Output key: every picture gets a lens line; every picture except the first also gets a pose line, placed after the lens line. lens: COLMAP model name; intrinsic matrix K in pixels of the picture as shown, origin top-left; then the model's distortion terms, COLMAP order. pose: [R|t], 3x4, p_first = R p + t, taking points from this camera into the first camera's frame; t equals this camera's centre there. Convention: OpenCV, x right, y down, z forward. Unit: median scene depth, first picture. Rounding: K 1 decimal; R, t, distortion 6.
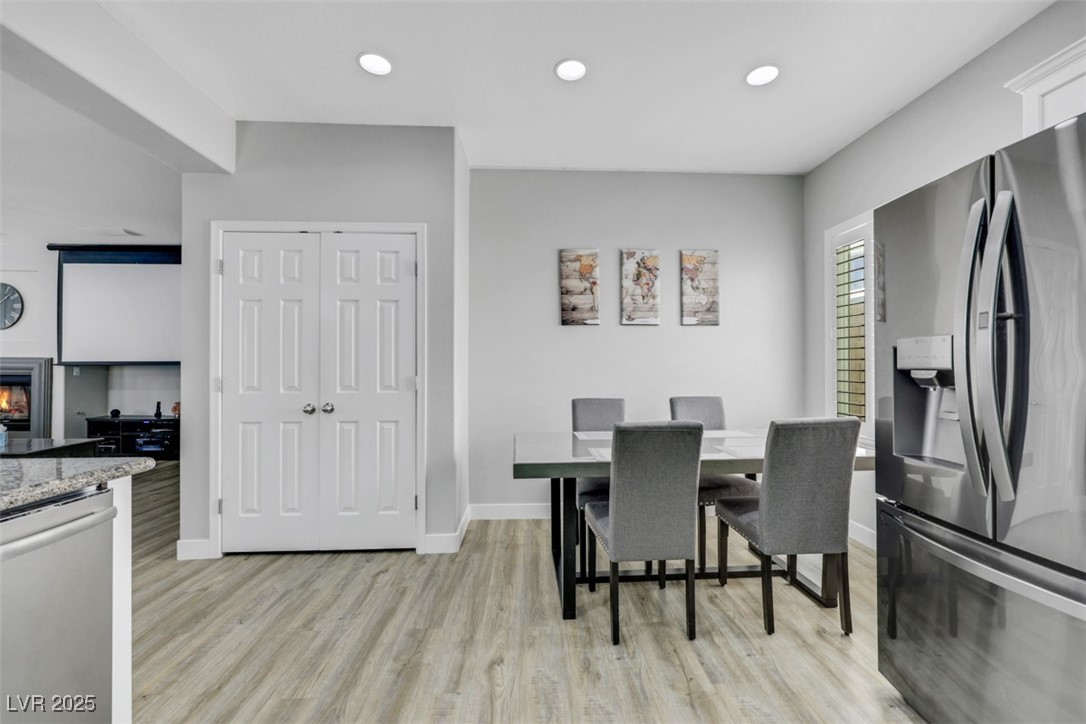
lens RADIAL K [[442.9, 0, 542.4], [0, 442.9, 364.0], [0, 0, 1]] dist [-0.003653, 0.000415]
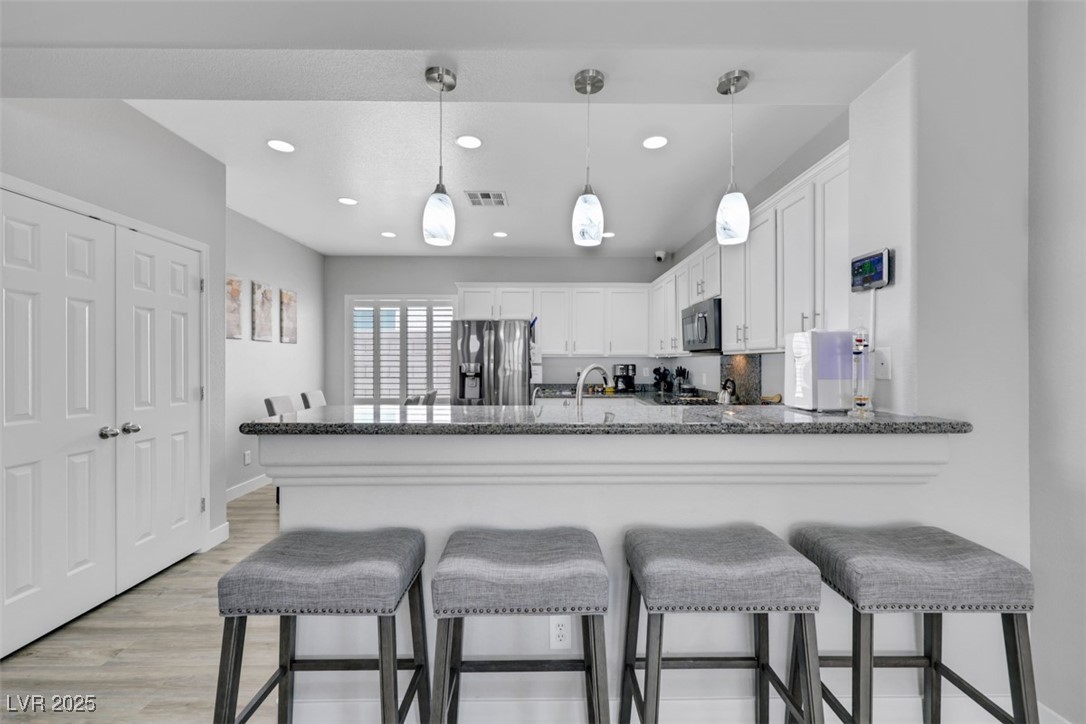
lens RADIAL K [[442.9, 0, 547.9], [0, 442.9, 364.8], [0, 0, 1]] dist [-0.003653, 0.000415]
pose [[0.029738, -0.006144, 0.999539, -1.081232], [-0.006040, 0.999962, 0.006326, -0.030266], [-0.999539, -0.006226, 0.029700, 0.112007]]
